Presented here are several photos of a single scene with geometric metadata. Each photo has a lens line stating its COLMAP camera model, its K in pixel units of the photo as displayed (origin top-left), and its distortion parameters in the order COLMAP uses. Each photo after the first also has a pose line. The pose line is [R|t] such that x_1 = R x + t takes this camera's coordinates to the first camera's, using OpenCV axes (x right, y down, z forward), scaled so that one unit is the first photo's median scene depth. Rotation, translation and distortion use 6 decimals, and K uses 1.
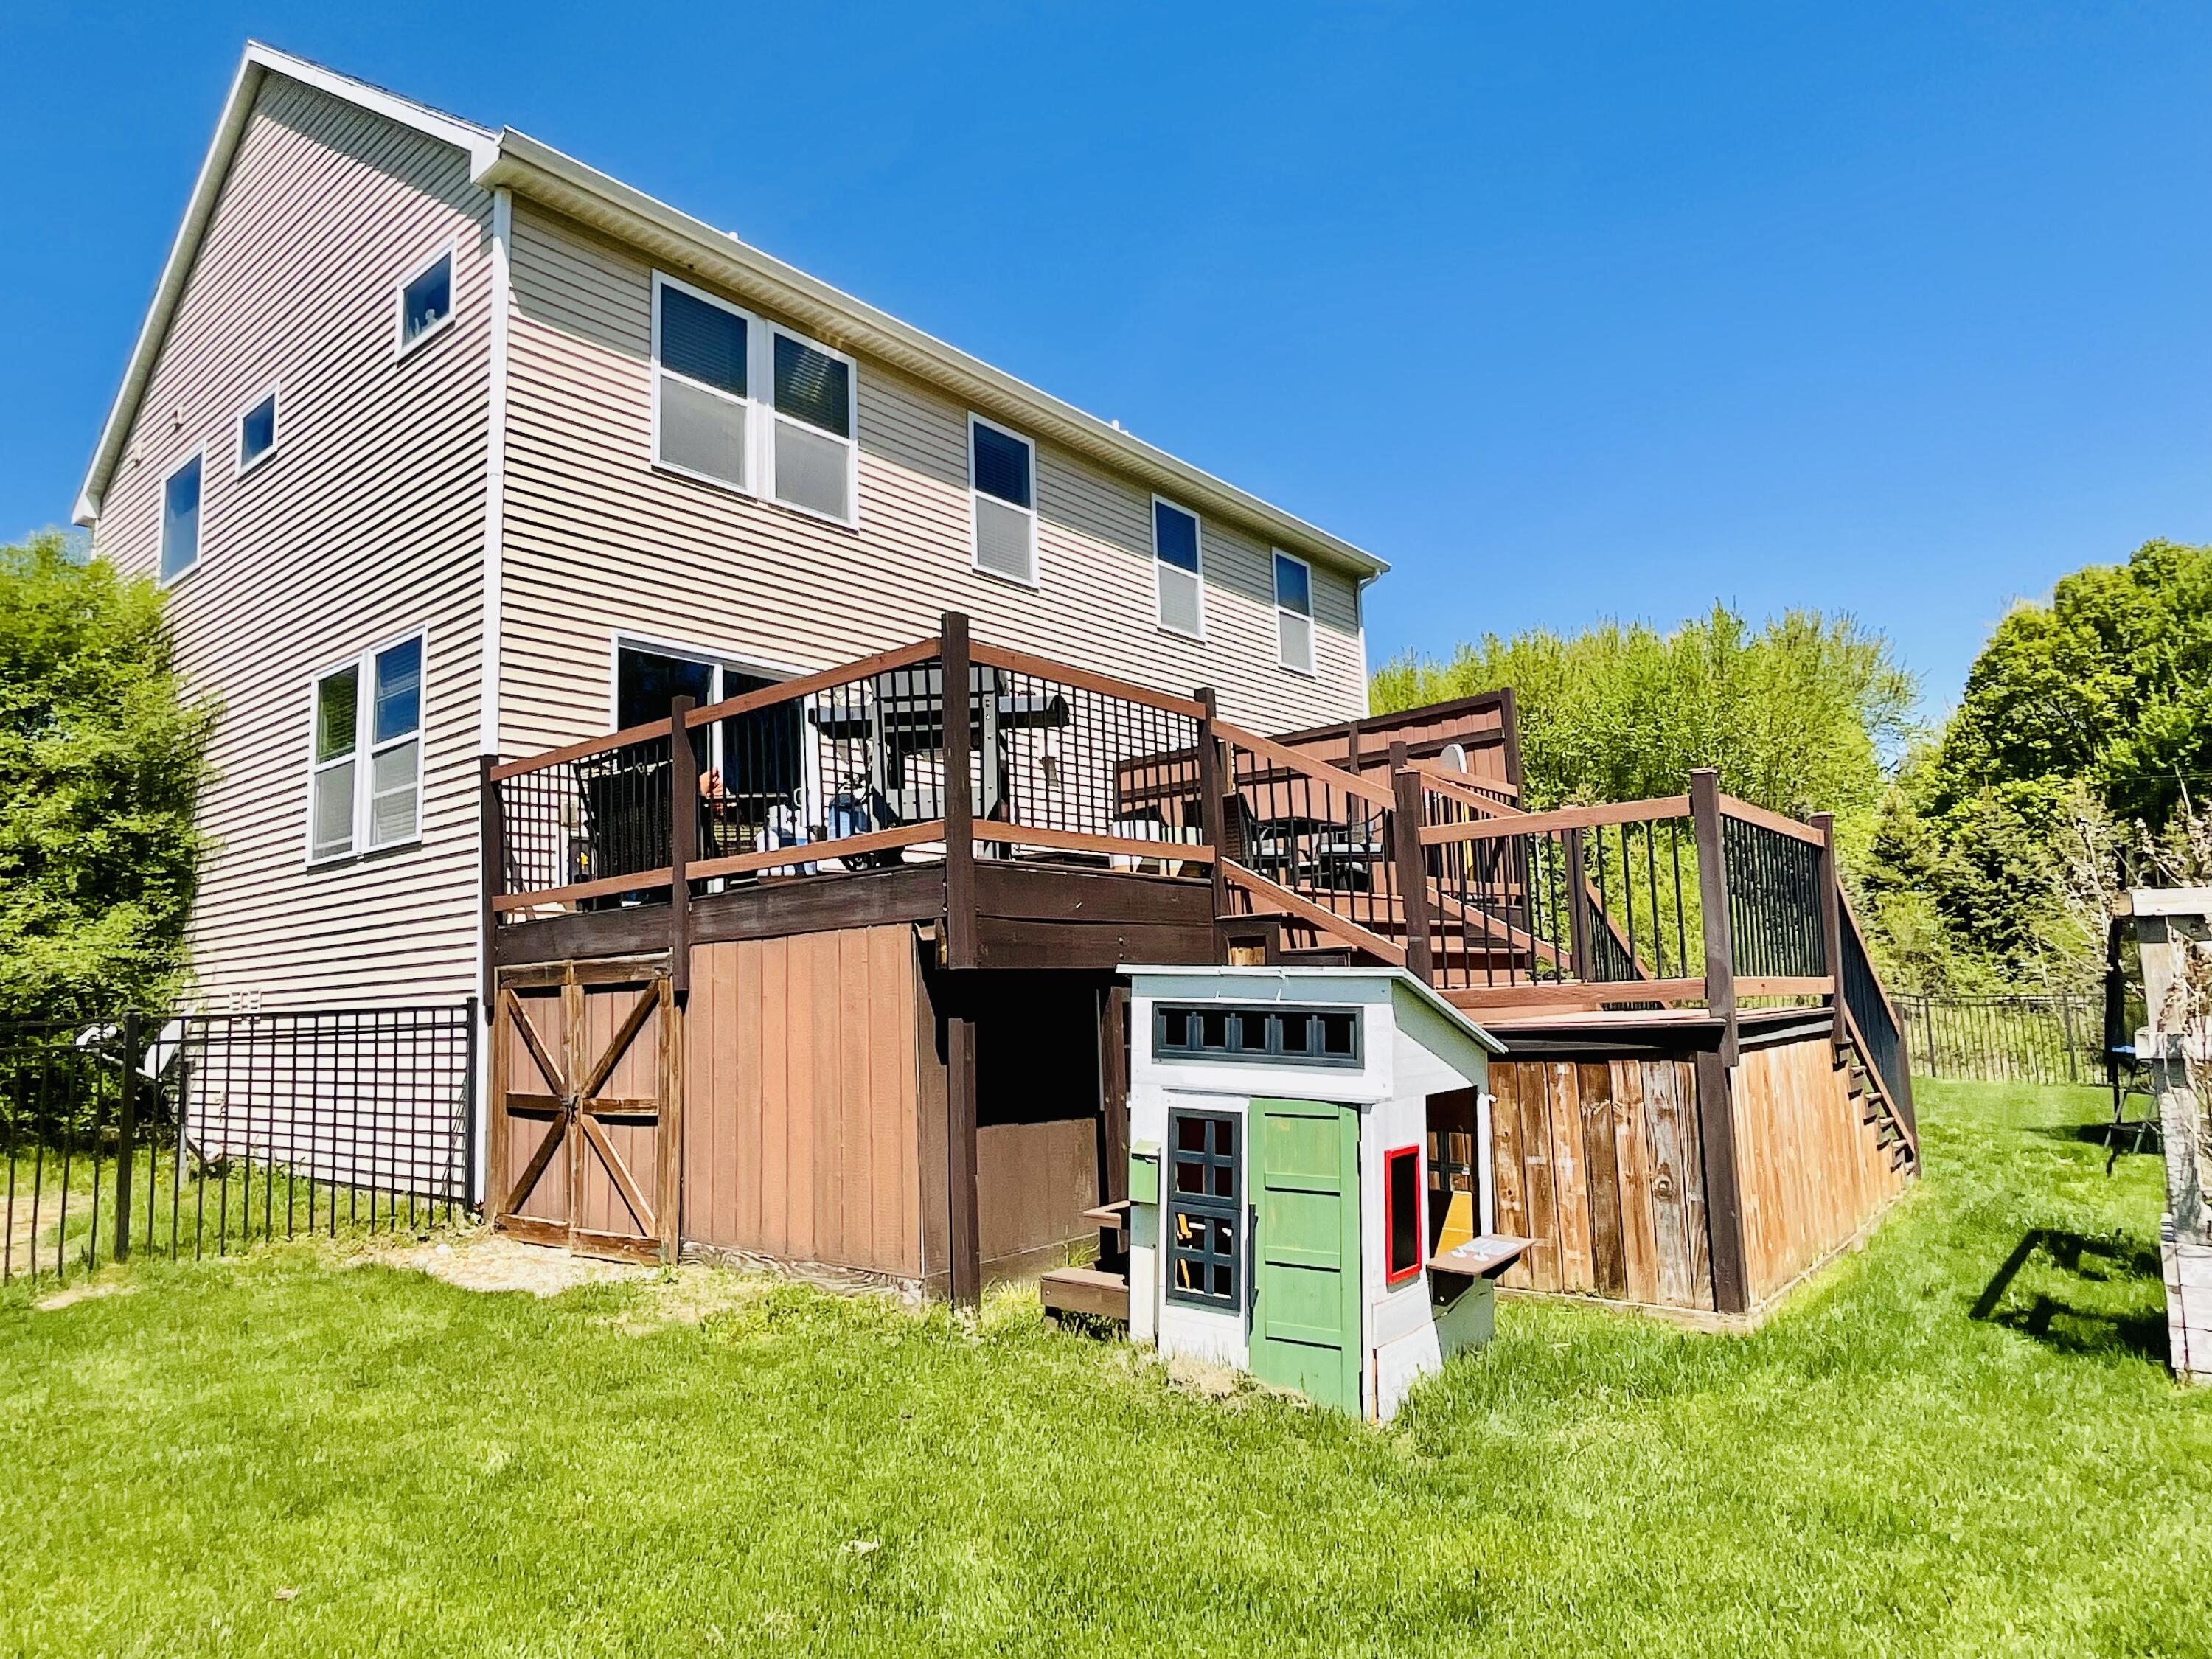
lens RADIAL K [[1297.0, 0, 1106.0], [0, 1297.0, 829.5], [0, 0, 1]] dist [0.000034, 0.001136]
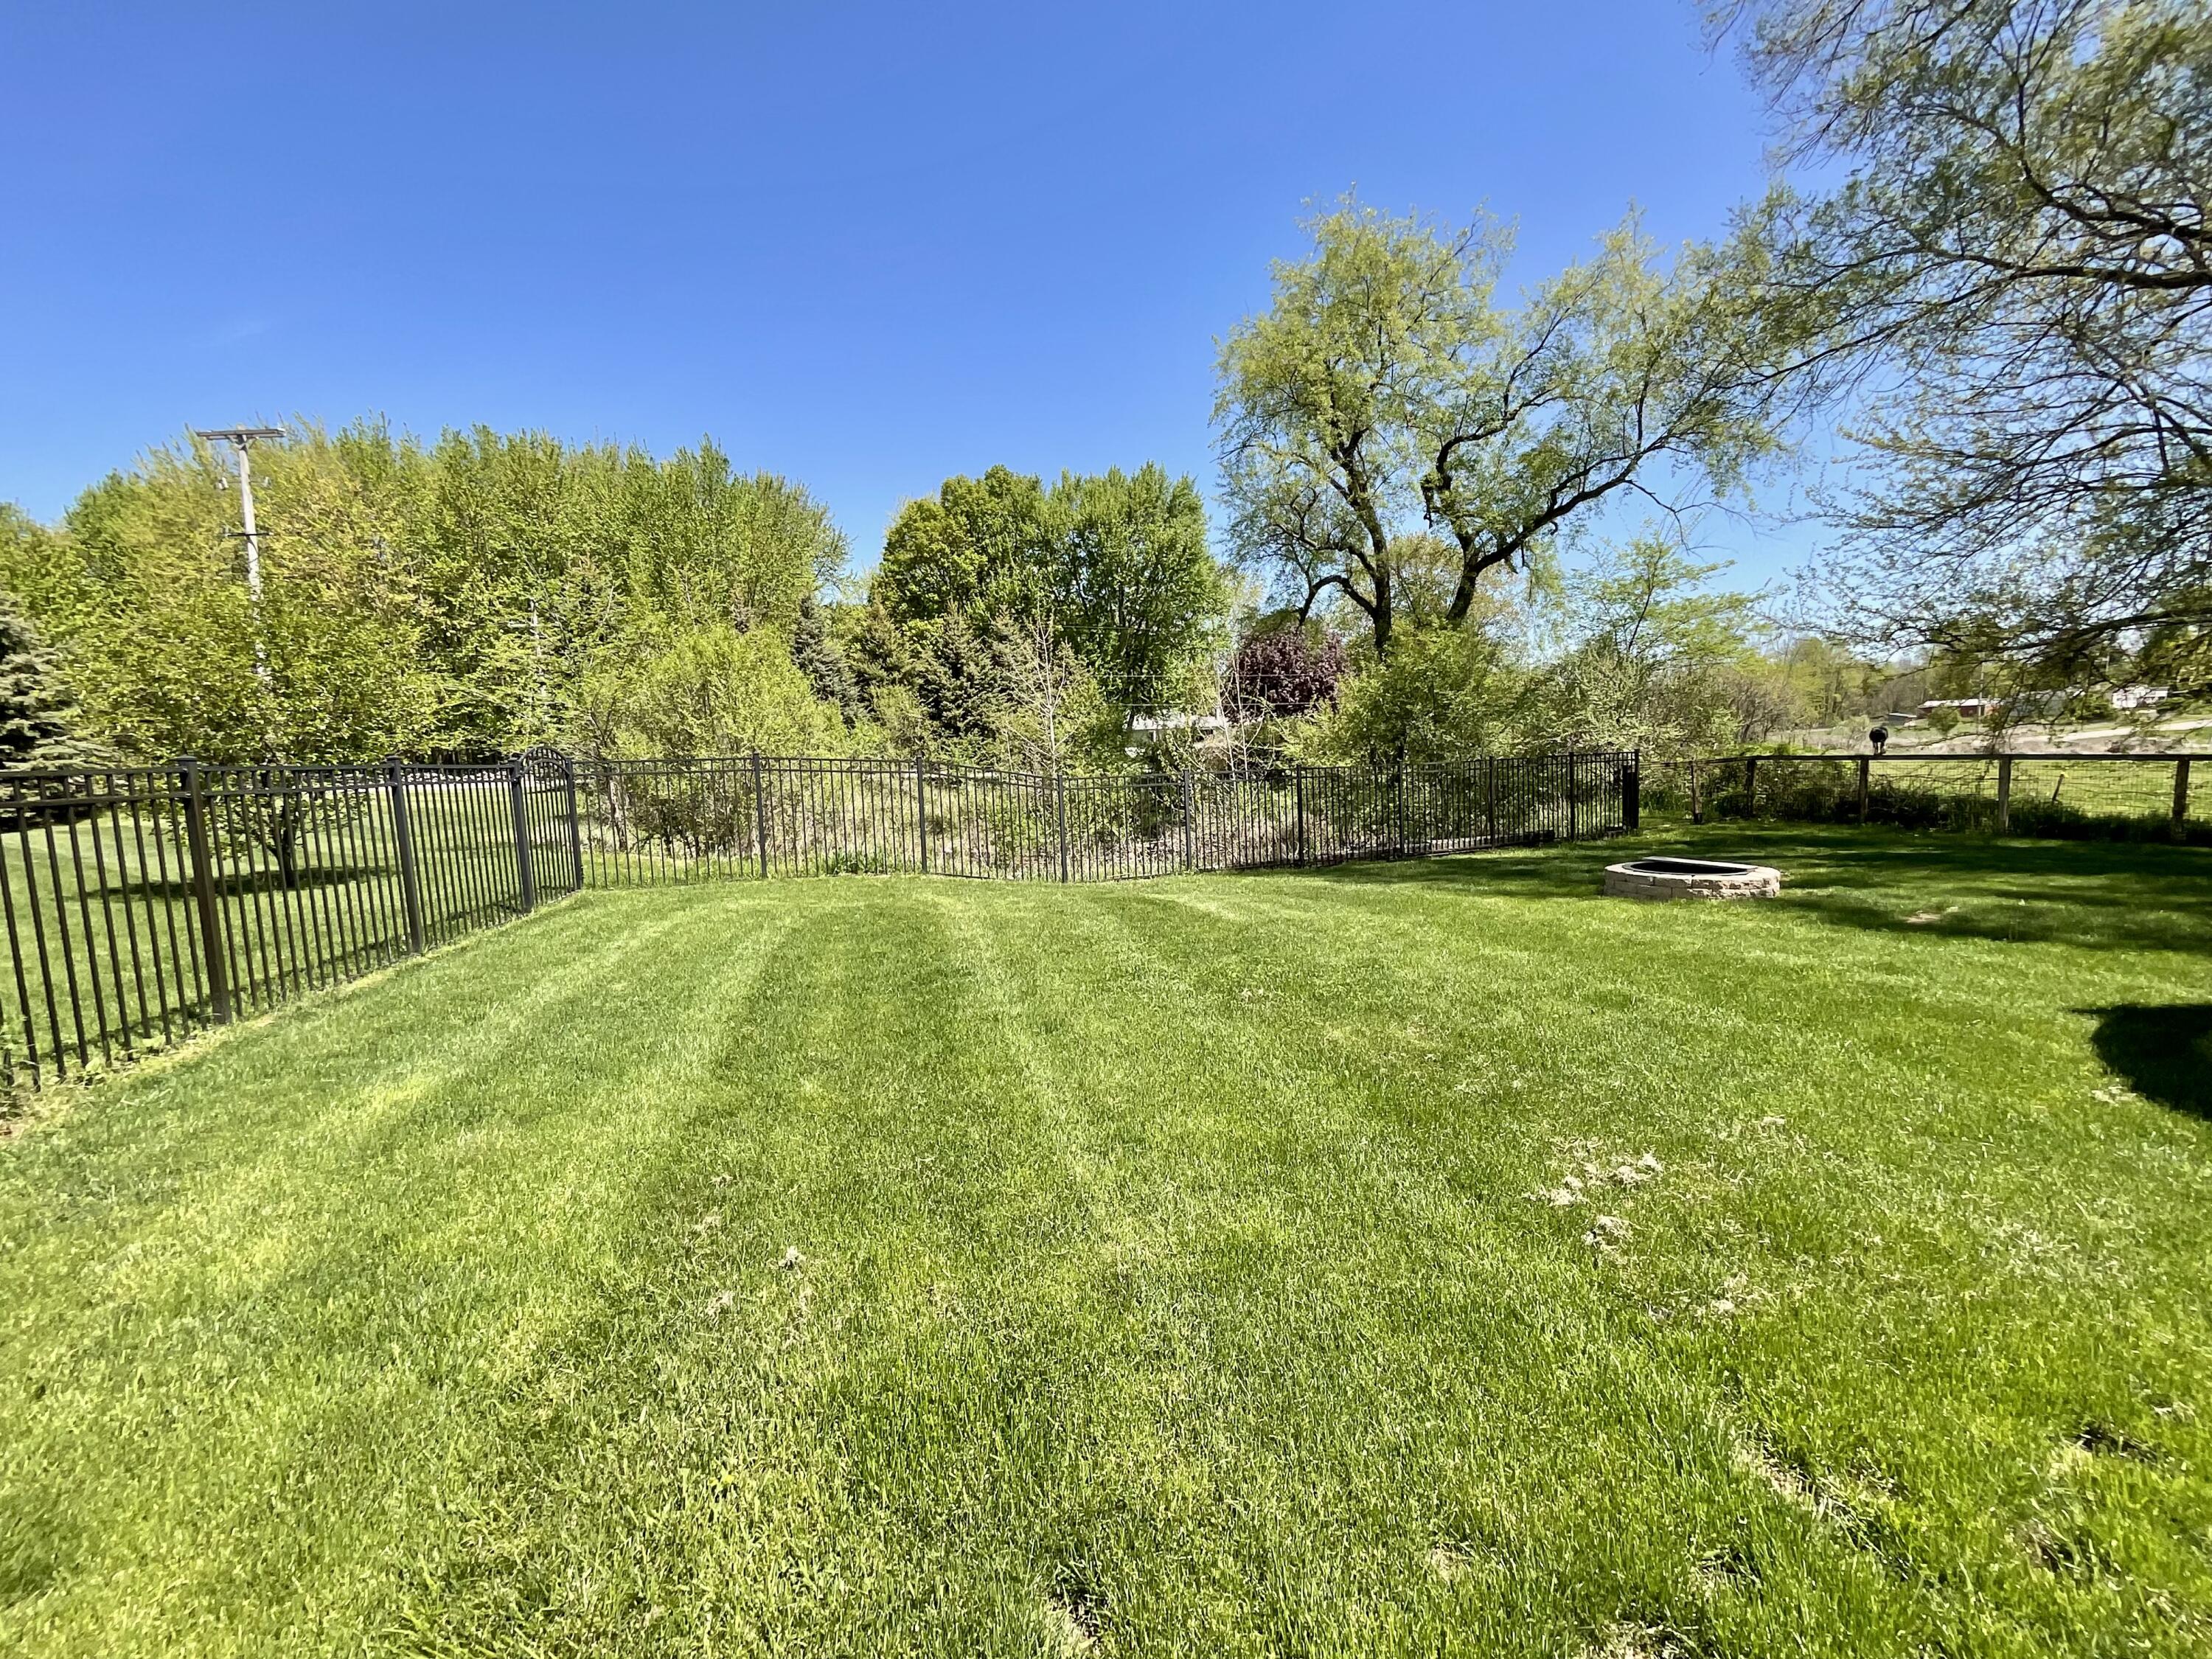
lens RADIAL K [[921.6, 0, 1106.0], [0, 921.6, 829.5], [0, 0, 1]] dist [-0.008564, -0.000108]
pose [[0.644069, -0.060030, 0.762608, 0.064153], [-0.080808, 0.985999, 0.145862, 0.023259], [-0.760687, -0.155570, 0.630201, 0.187515]]
